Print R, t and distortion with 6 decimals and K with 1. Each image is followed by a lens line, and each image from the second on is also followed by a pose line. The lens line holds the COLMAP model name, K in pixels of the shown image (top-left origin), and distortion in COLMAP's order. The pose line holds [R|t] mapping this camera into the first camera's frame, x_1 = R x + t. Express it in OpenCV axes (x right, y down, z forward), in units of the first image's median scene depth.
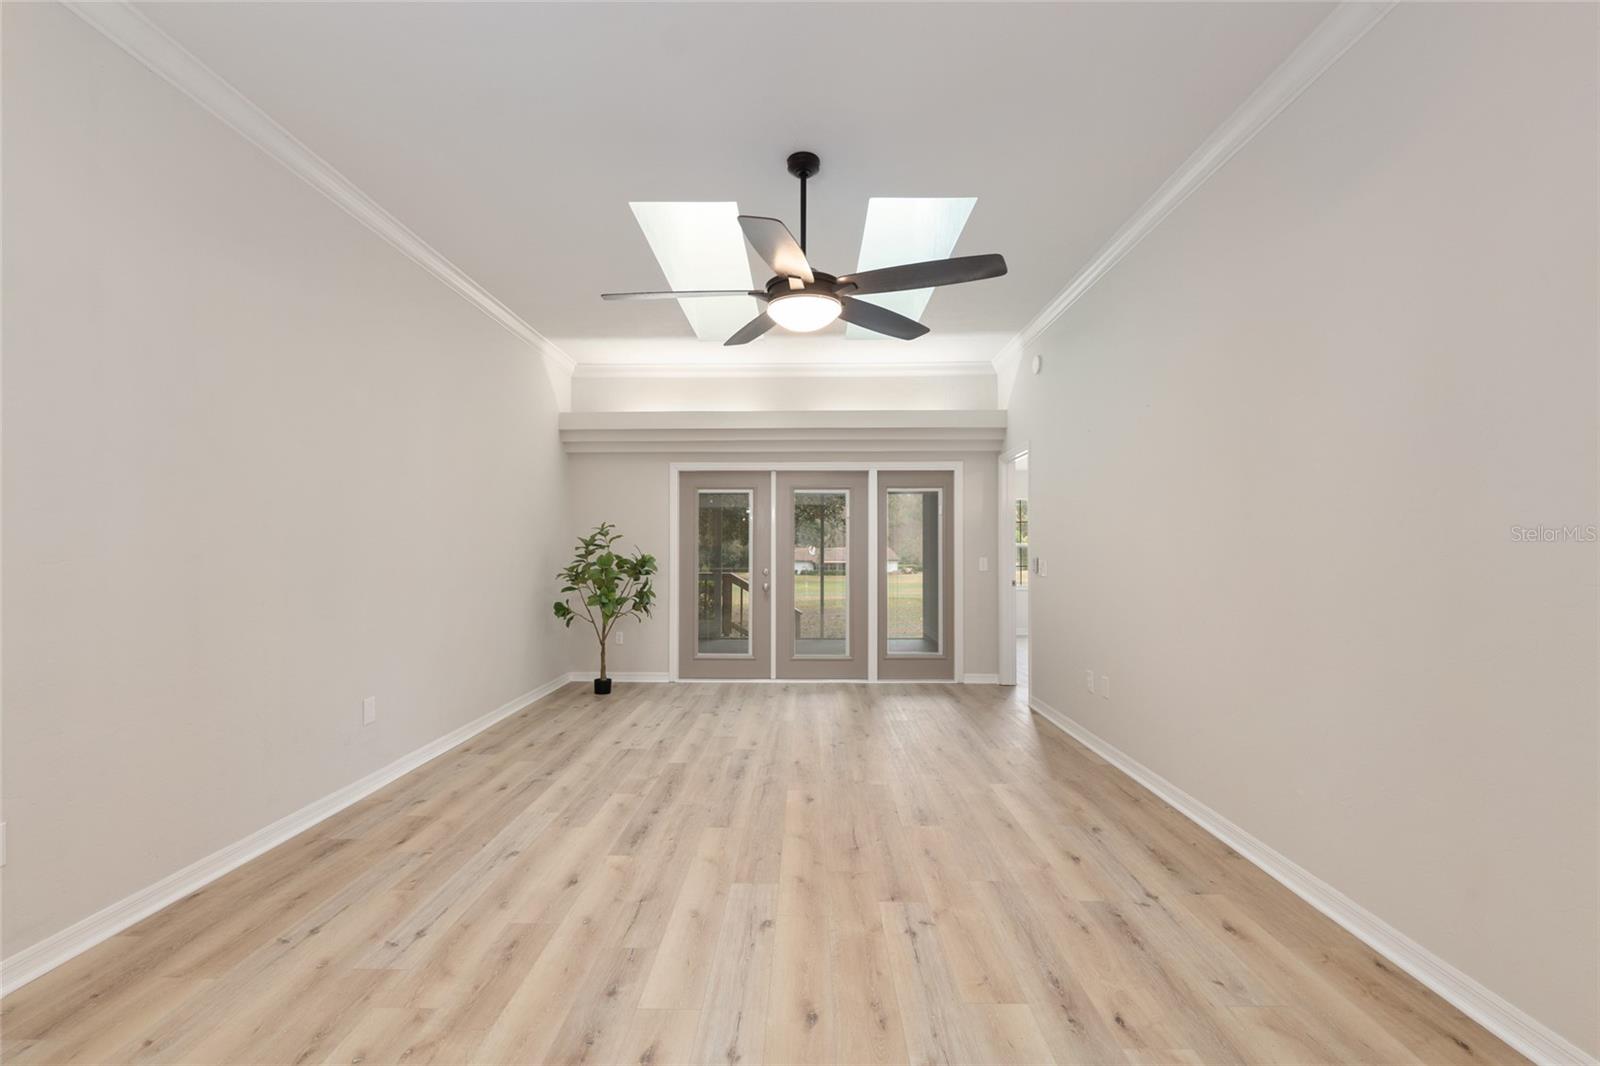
lens RADIAL K [[683.0, 0, 794.8], [0, 683.0, 544.8], [0, 0, 1]] dist [-0.006122, -0.000306]
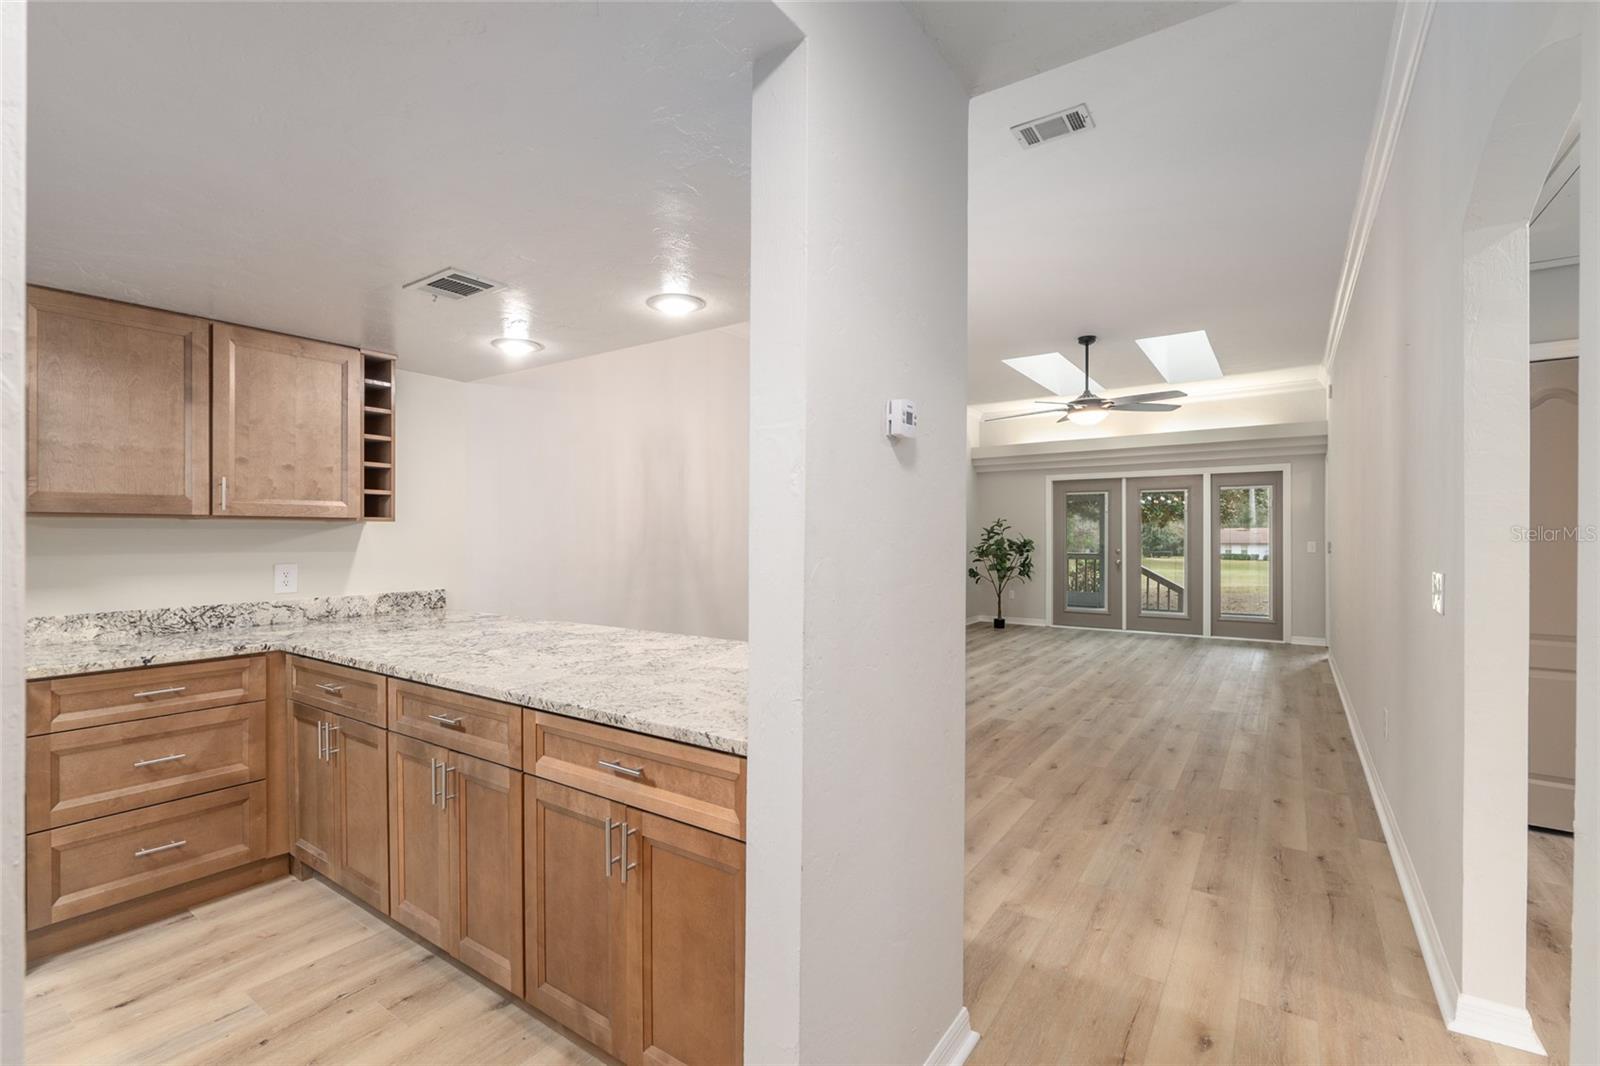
lens RADIAL K [[701.0, 0, 796.4], [0, 701.0, 534.9], [0, 0, 1]] dist [-0.004520, -0.000349]
pose [[0.830315, -0.001431, -0.557293, 0.233846], [0.008342, 0.999917, 0.009862, -0.014748], [0.557232, -0.012837, 0.830258, -0.603798]]
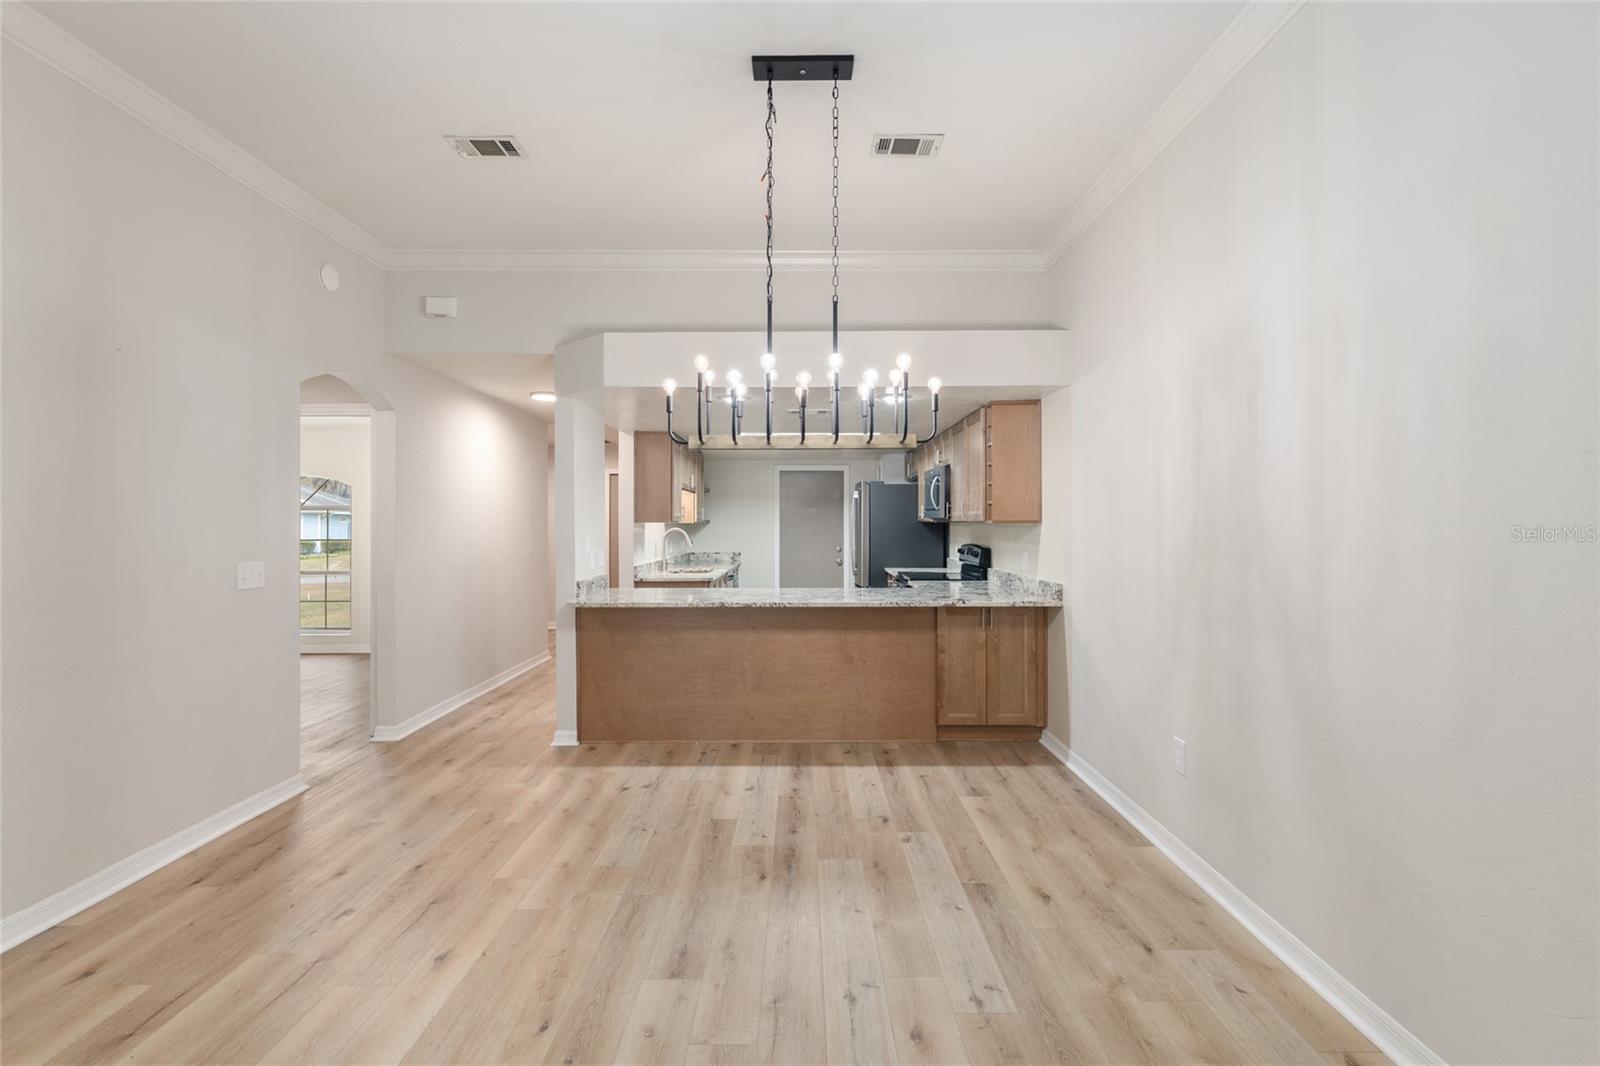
lens RADIAL K [[750.4, 0, 797.2], [0, 750.4, 520.2], [0, 0, 1]] dist [-0.000899, -0.000018]
pose [[-0.999878, 0.000860, -0.015584, -0.121296], [0.001103, 0.999878, -0.015595, -0.013372], [0.015569, -0.015611, -0.999757, 0.497631]]
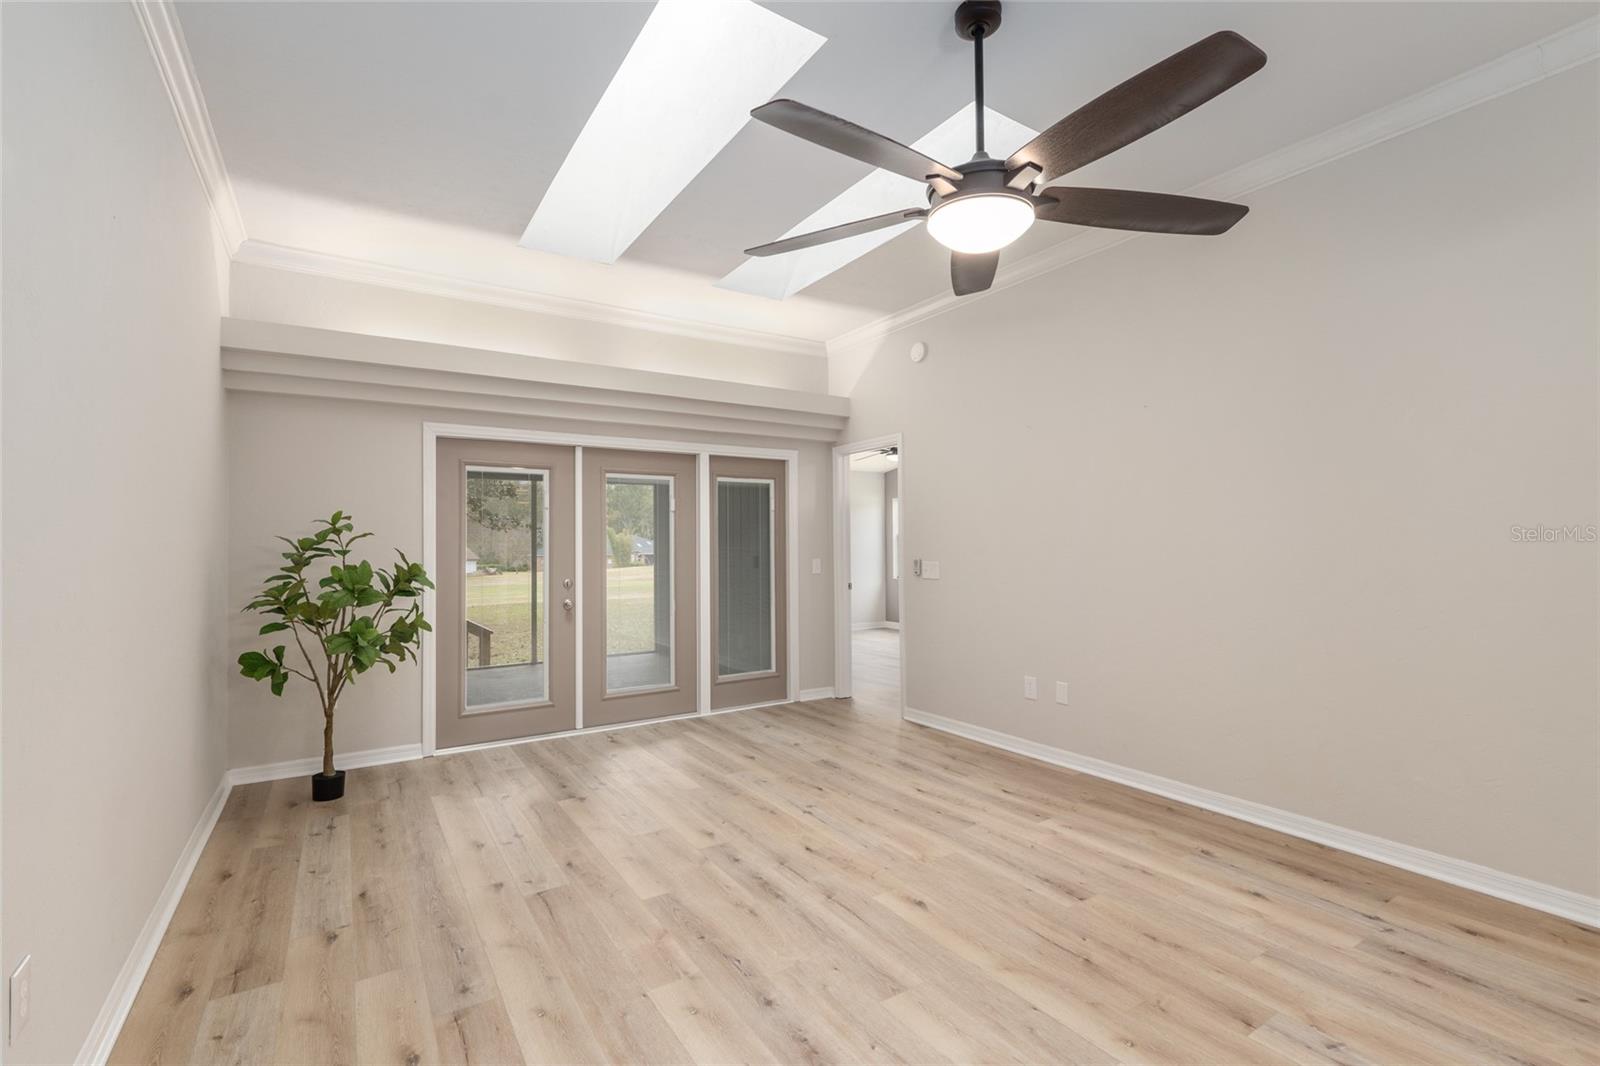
lens RADIAL K [[709.6, 0, 797.5], [0, 709.6, 537.2], [0, 0, 1]] dist [-0.003562, -0.000381]
pose [[0.831098, 0.000023, 0.556126, -0.296478], [0.003132, 0.999984, -0.004723, -0.006373], [-0.556117, 0.005667, 0.831085, 0.264467]]
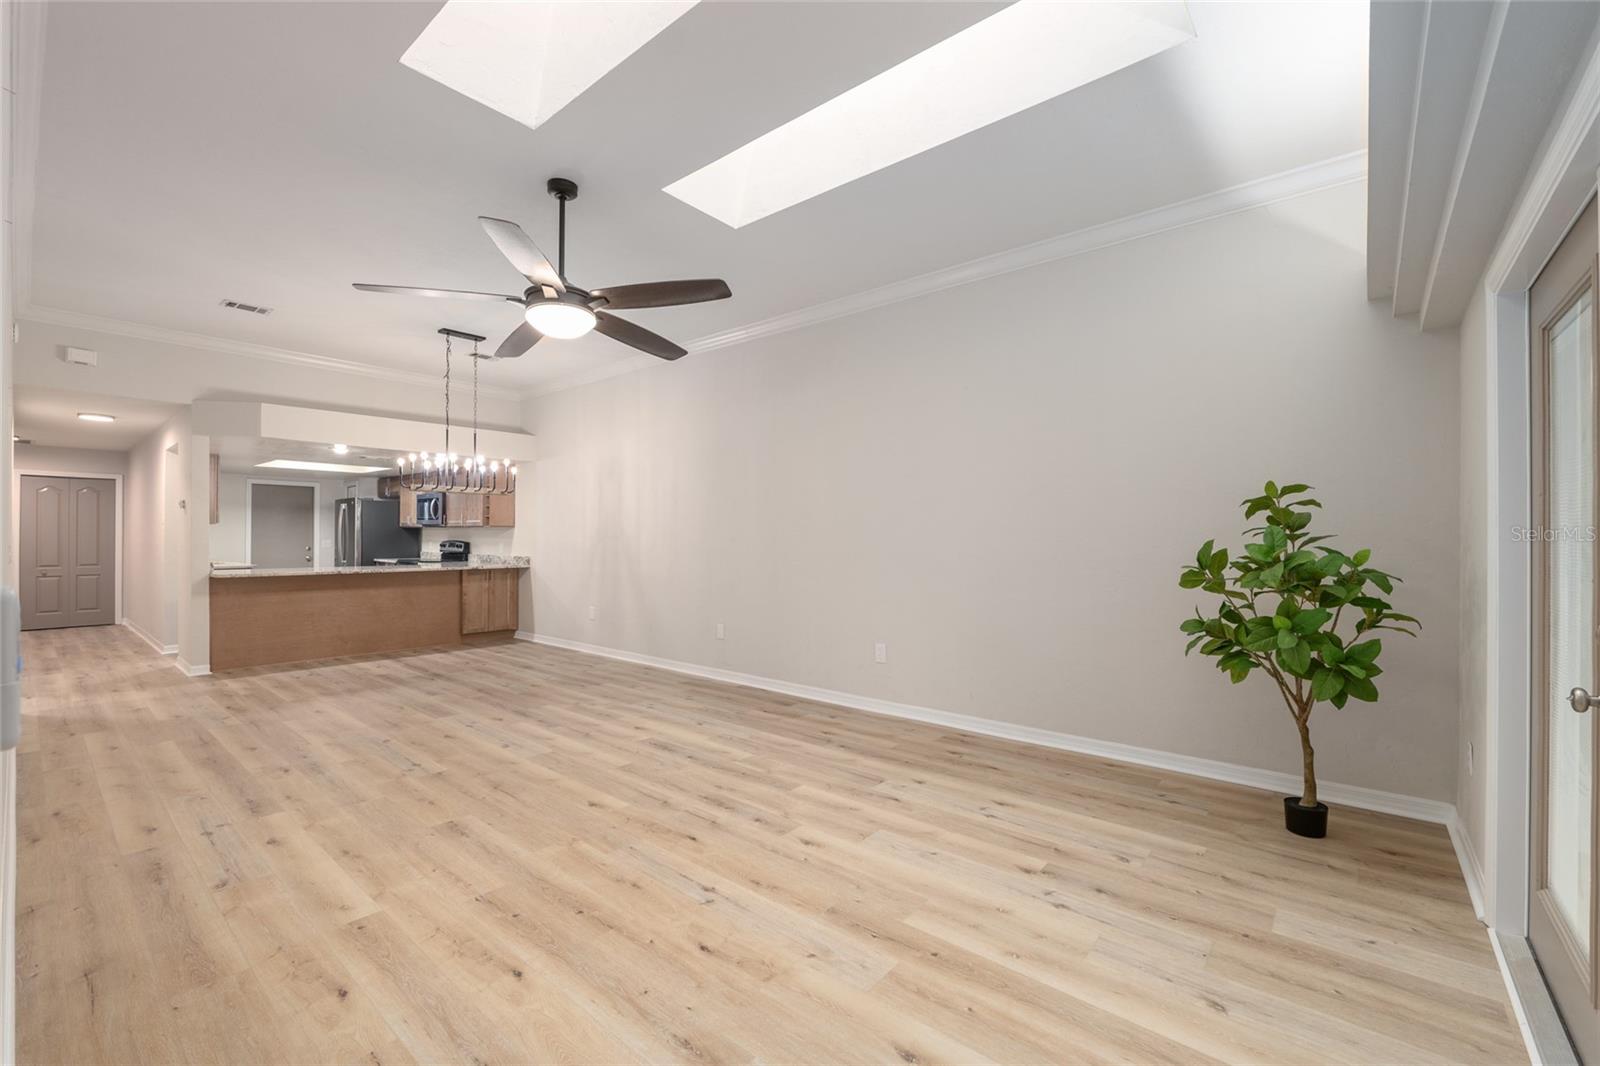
lens RADIAL K [[667.7, 0, 800.0], [0, 667.7, 533.0], [0, 0, 1]] dist [-0.009987, -0.000049]
pose [[-0.629079, -0.007571, -0.777304, 0.326022], [0.003545, 0.999914, -0.012608, 0.009758], [0.777333, -0.010687, -0.628998, 1.059210]]
